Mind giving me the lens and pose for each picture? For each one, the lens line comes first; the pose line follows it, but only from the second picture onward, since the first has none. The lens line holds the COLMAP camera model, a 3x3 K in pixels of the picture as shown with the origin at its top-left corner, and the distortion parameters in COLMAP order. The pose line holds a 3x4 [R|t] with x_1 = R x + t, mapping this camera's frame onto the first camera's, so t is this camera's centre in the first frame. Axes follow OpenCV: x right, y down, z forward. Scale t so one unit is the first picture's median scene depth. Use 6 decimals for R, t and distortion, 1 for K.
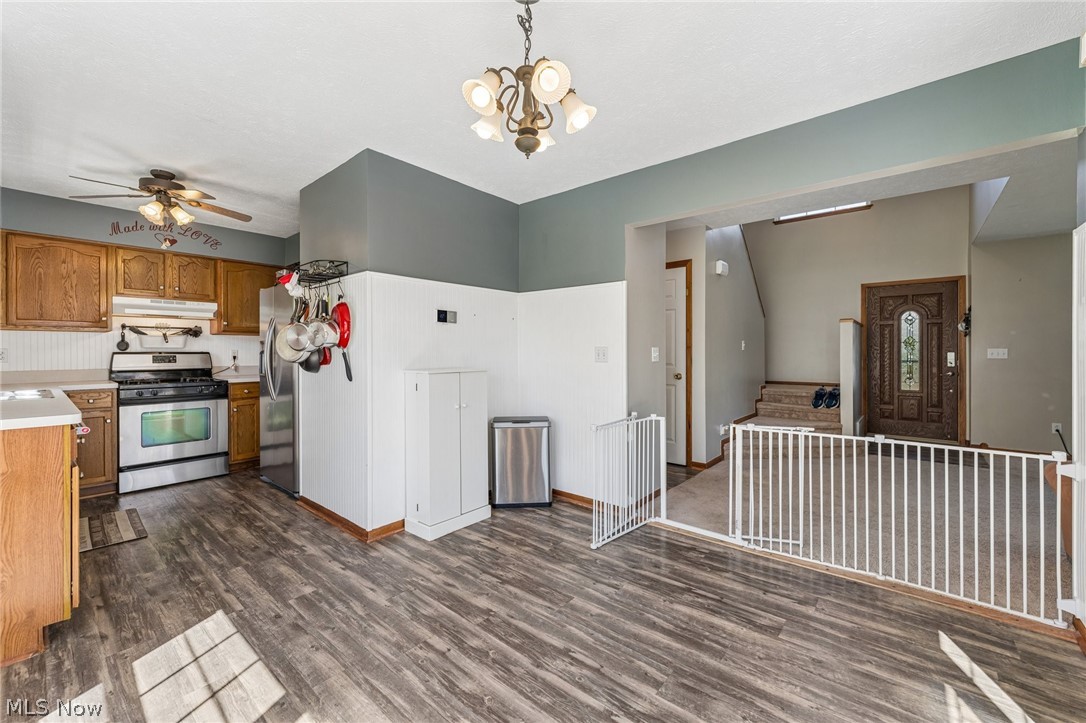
lens RADIAL K [[435.2, 0, 540.8], [0, 435.2, 352.8], [0, 0, 1]] dist [-0.000973, 0.000104]
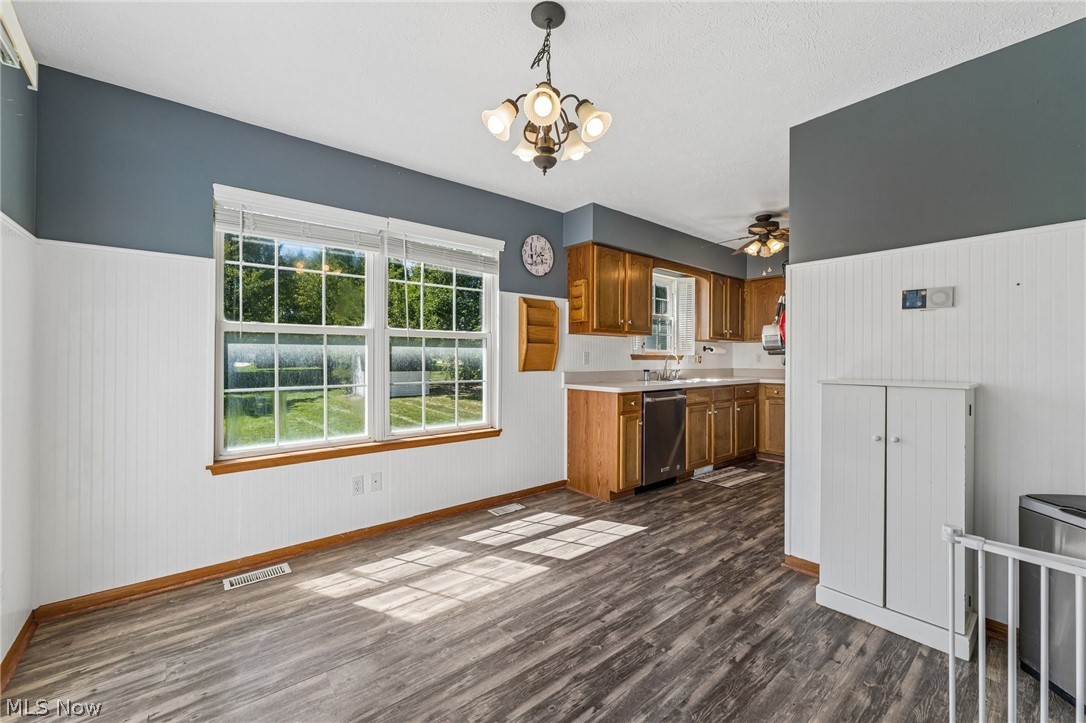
lens RADIAL K [[435.2, 0, 542.5], [0, 435.2, 355.7], [0, 0, 1]] dist [-0.000973, 0.000104]
pose [[-0.172574, -0.002818, -0.984992, 0.432625], [-0.004970, 0.999986, -0.001990, 0.002677], [0.984984, 0.004552, -0.172586, 0.490576]]
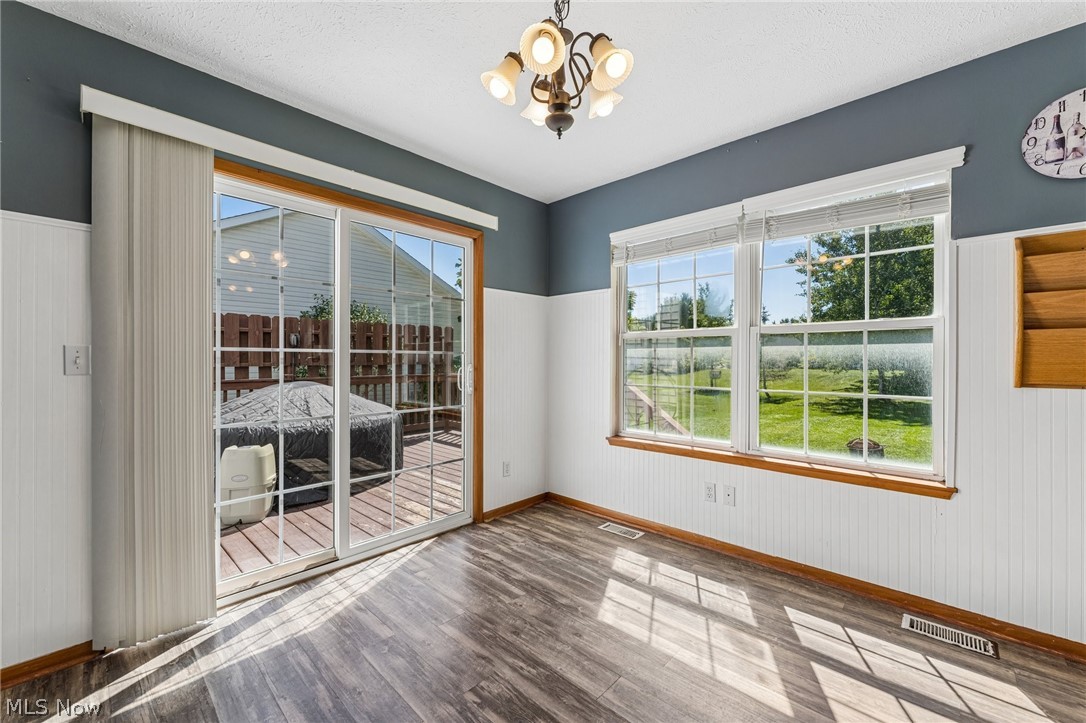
lens RADIAL K [[435.2, 0, 541.1], [0, 435.2, 356.3], [0, 0, 1]] dist [-0.000973, 0.000104]
pose [[-0.998370, 0.006143, 0.056743, -0.025821], [0.006153, 0.999981, 0.000004, -0.001541], [-0.056742, 0.000354, -0.998389, 0.797388]]
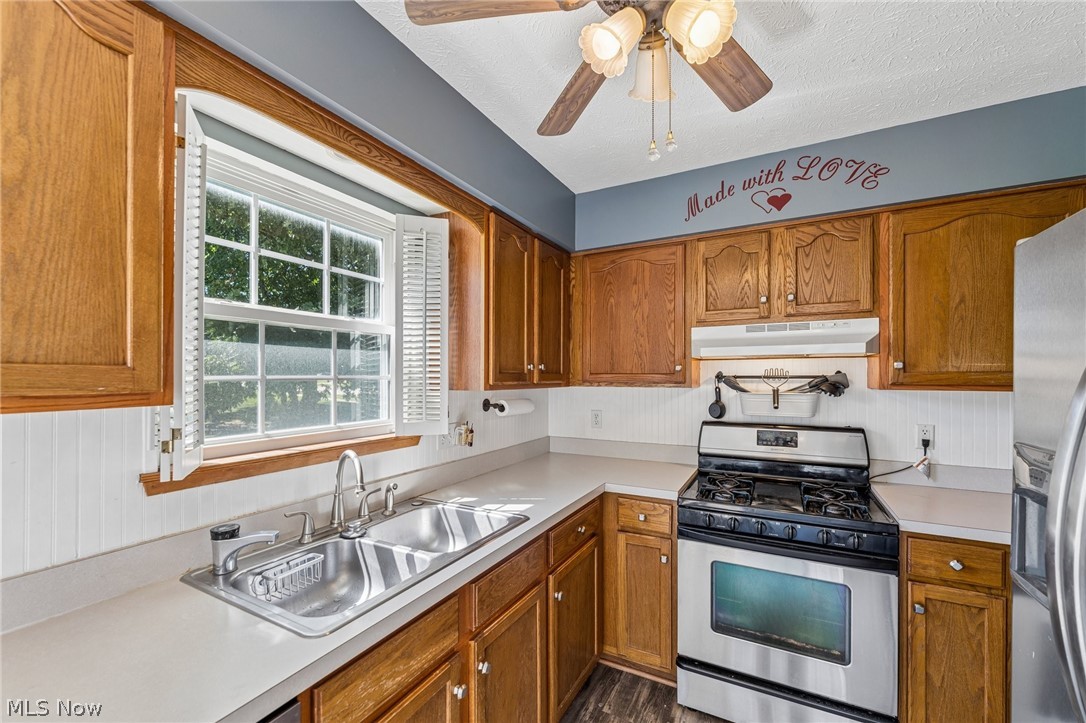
lens RADIAL K [[435.2, 0, 543.8], [0, 435.2, 377.1], [0, 0, 1]] dist [-0.000973, 0.000104]
pose [[0.208621, 0.006952, -0.977972, -0.490237], [-0.001509, 0.999976, 0.006787, -0.072229], [0.977995, 0.000060, 0.208627, 0.728961]]
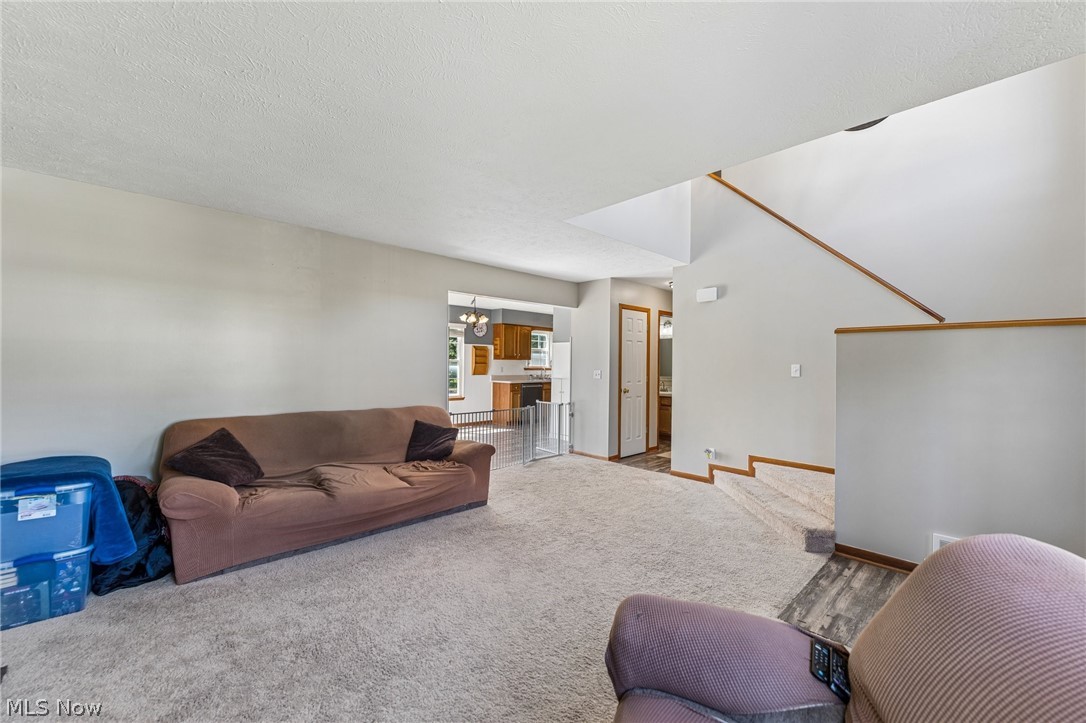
lens RADIAL K [[435.2, 0, 541.0], [0, 435.2, 361.9], [0, 0, 1]] dist [-0.000973, 0.000104]
pose [[-0.111704, -0.002822, -0.993738, 1.926061], [-0.010009, 0.999948, -0.001714, -0.038826], [0.993691, 0.009755, -0.111726, 0.945802]]
